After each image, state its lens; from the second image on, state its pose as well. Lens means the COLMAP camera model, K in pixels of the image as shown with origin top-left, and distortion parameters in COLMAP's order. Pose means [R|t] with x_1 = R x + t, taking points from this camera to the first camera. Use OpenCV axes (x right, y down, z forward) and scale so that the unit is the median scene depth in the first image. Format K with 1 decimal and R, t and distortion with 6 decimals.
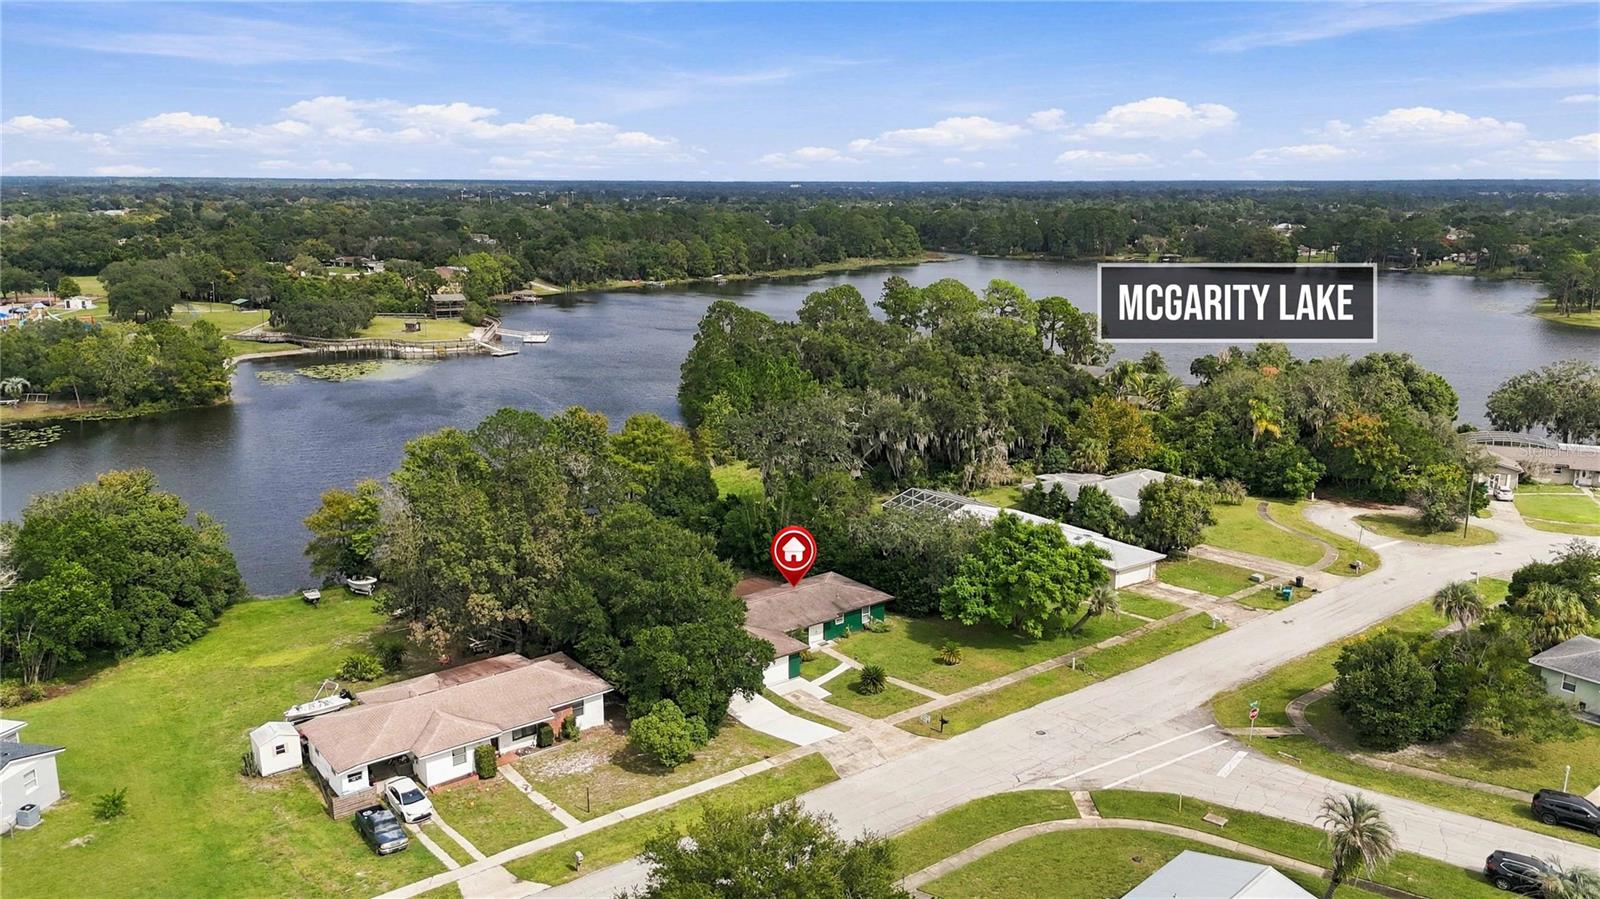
lens RADIAL K [[1177.0, 0, 800.0], [0, 1177.0, 449.5], [0, 0, 1]] dist [0.080388, -0.090179]
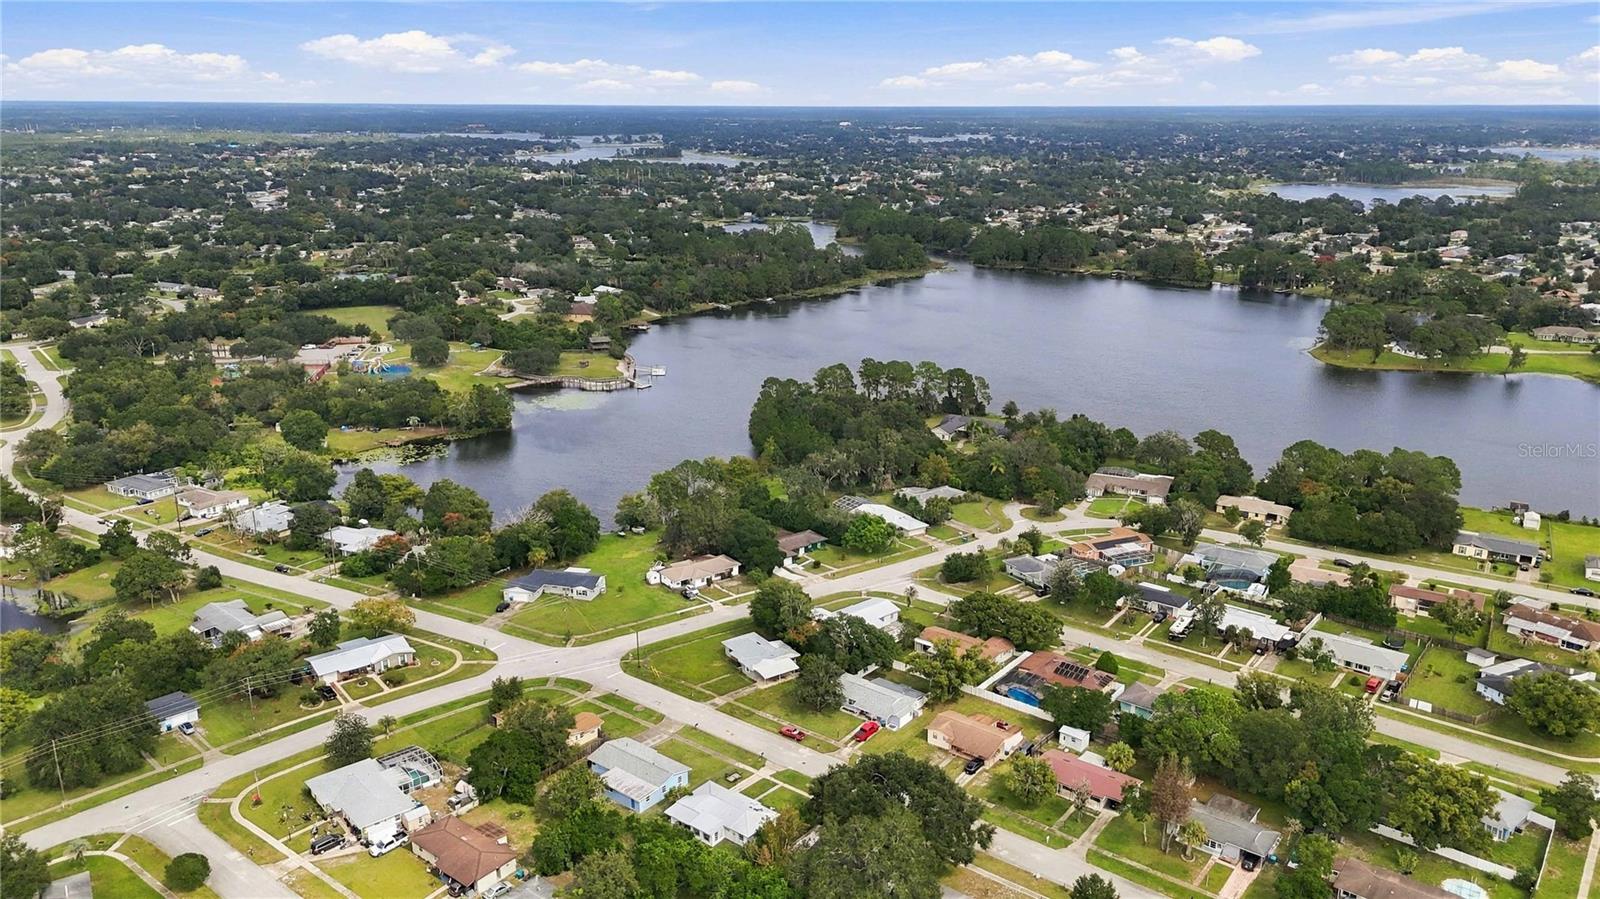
lens RADIAL K [[1177.0, 0, 800.0], [0, 1177.0, 449.5], [0, 0, 1]] dist [0.080388, -0.090179]
pose [[0.999103, 0.013117, -0.040256, 0.136165], [-0.010564, 0.997958, 0.062997, -0.319409], [0.041001, -0.062515, 0.997202, -2.176477]]
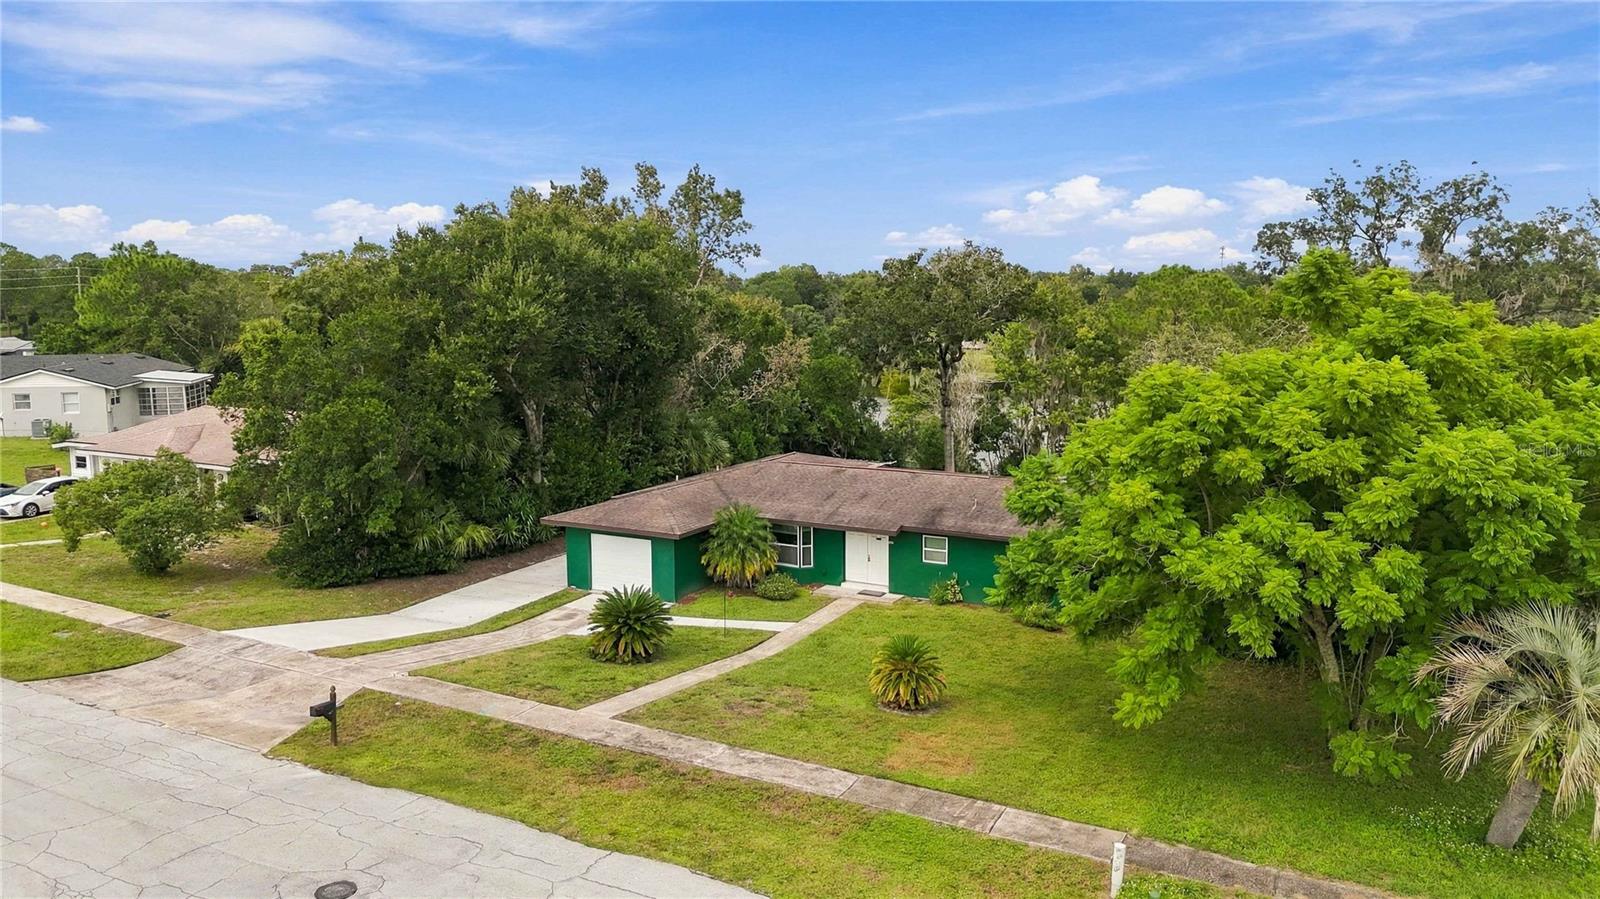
lens RADIAL K [[1177.0, 0, 800.0], [0, 1177.0, 449.5], [0, 0, 1]] dist [0.080388, -0.090179]
pose [[0.399464, 0.123737, -0.908360, 0.384275], [-0.198590, 0.979001, 0.046027, 0.107942], [0.894981, 0.162005, 0.415649, 0.839503]]
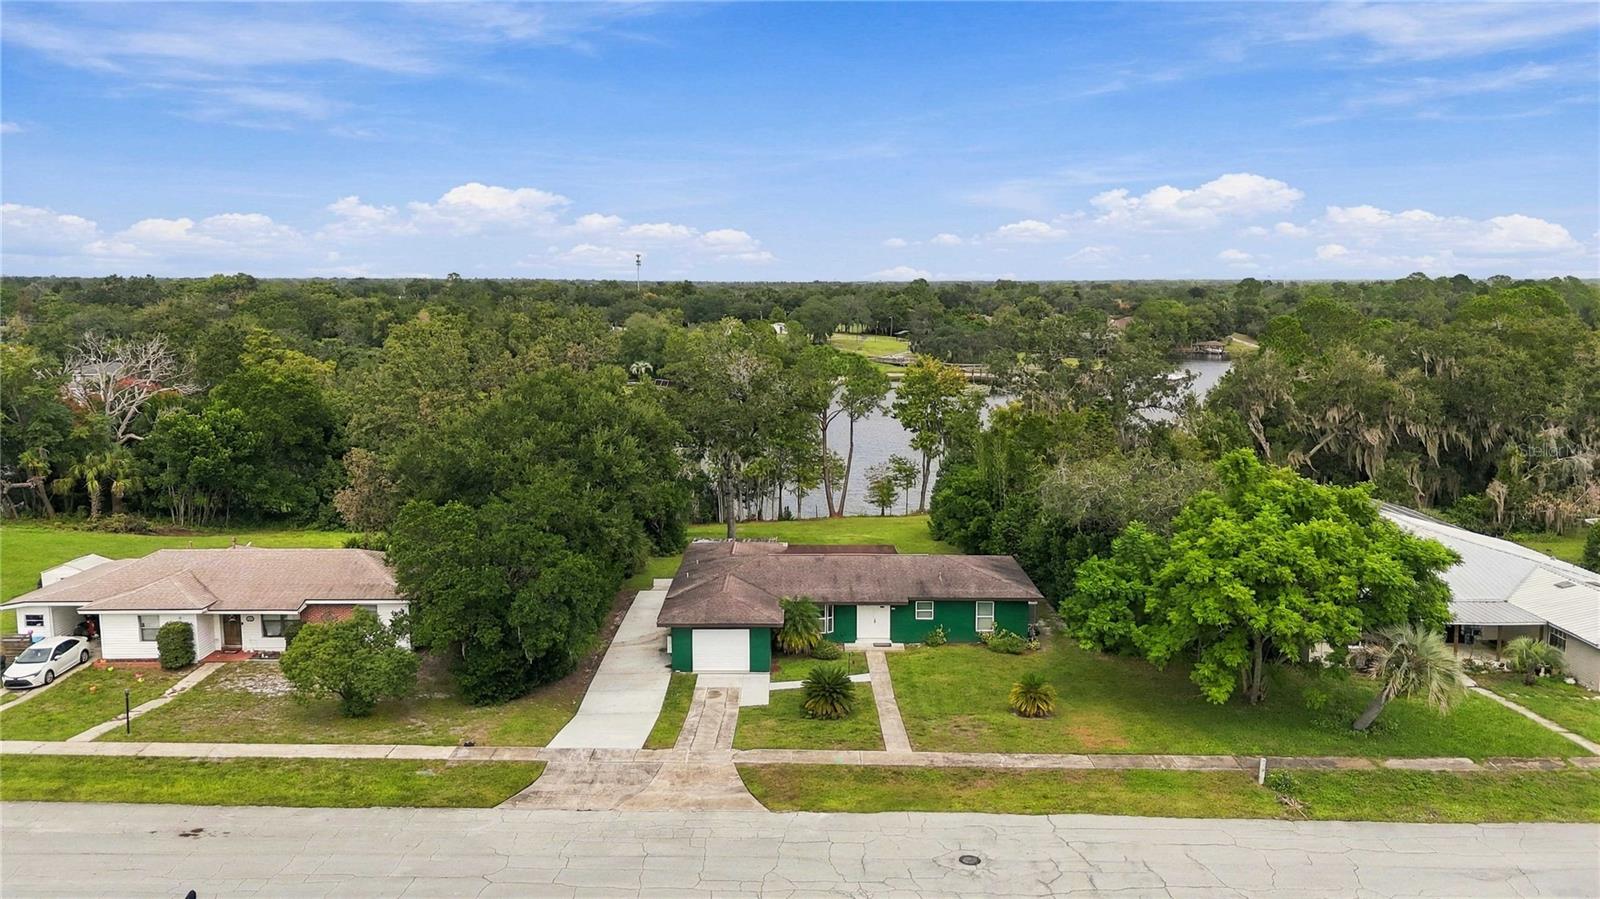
lens RADIAL K [[1177.0, 0, 800.0], [0, 1177.0, 449.5], [0, 0, 1]] dist [0.080388, -0.090179]
pose [[0.787531, 0.085804, -0.610272, 0.351700], [-0.135590, 0.990119, -0.035763, 0.099358], [0.601174, 0.110912, 0.791384, 0.522886]]
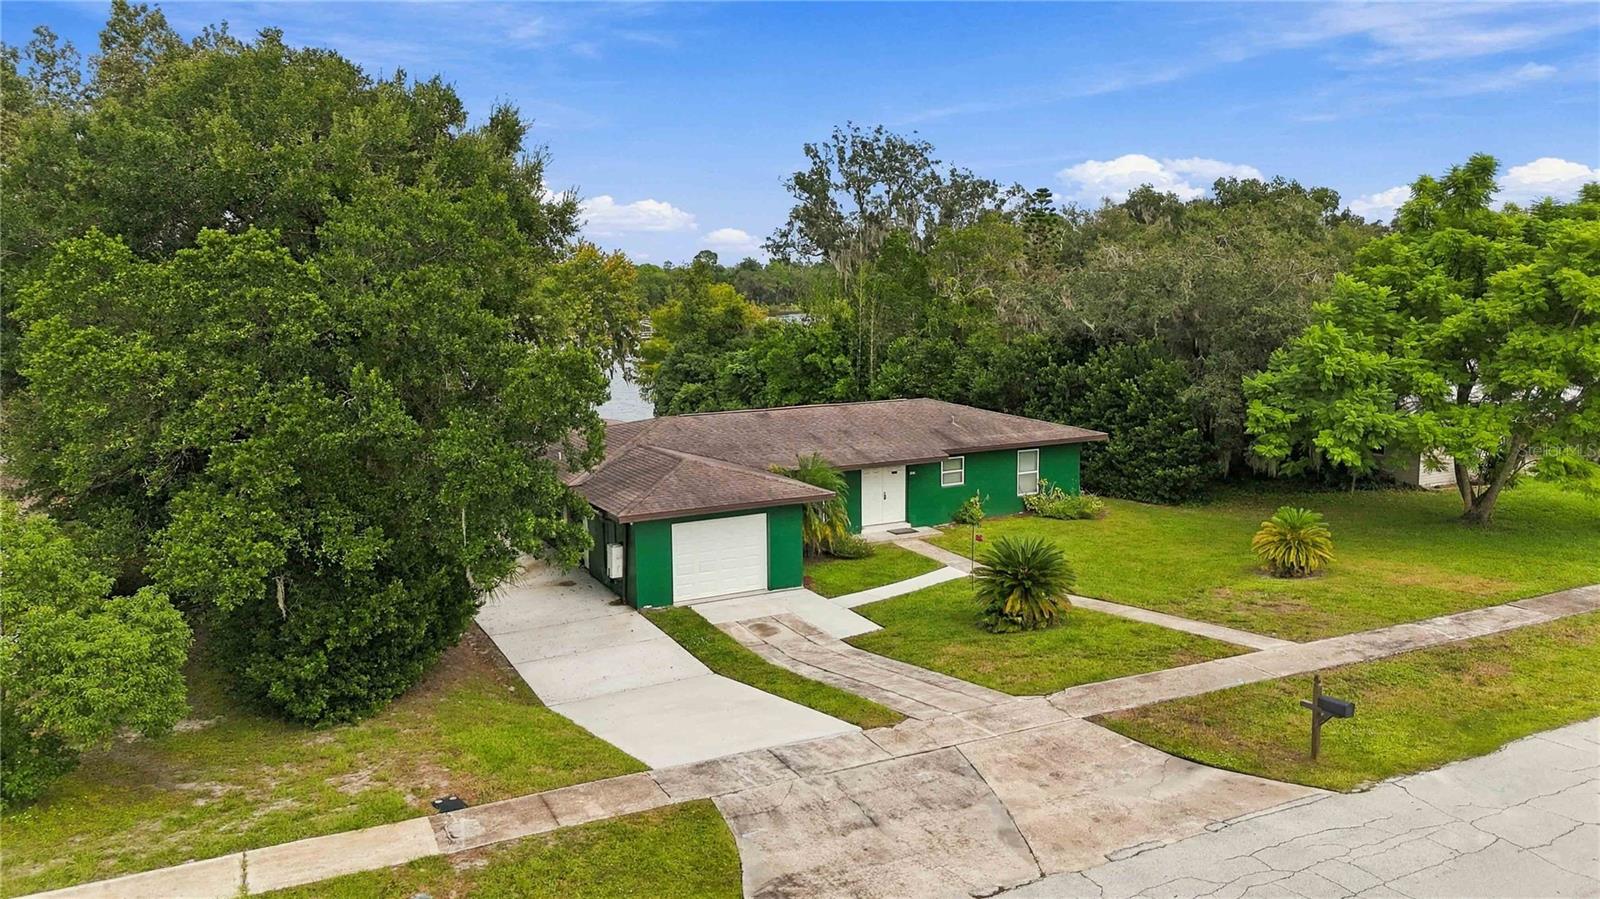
lens RADIAL K [[1177.0, 0, 800.0], [0, 1177.0, 449.5], [0, 0, 1]] dist [0.080388, -0.090179]
pose [[0.982510, 0.015328, -0.185579, 0.057698], [-0.028825, 0.997113, -0.070254, 0.173576], [0.183966, 0.074375, 0.980115, 0.661241]]
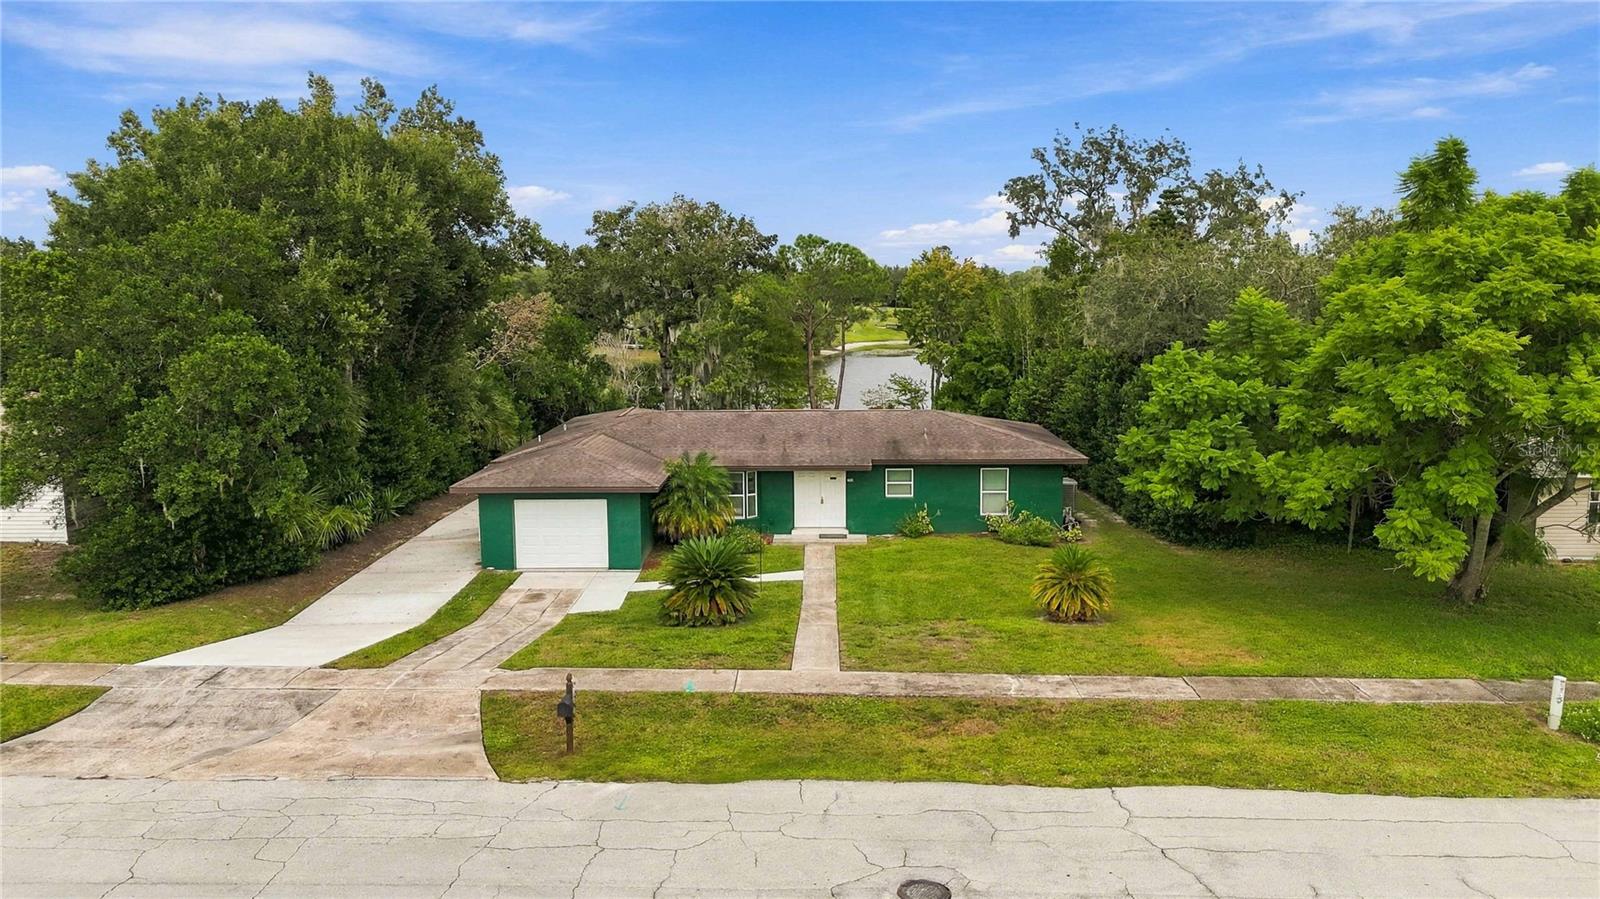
lens RADIAL K [[1177.0, 0, 800.0], [0, 1177.0, 449.5], [0, 0, 1]] dist [0.080388, -0.090179]
pose [[0.772215, 0.081115, -0.630163, 0.254837], [-0.131693, 0.990712, -0.033854, 0.158340], [0.621564, 0.109131, 0.775725, 0.732732]]
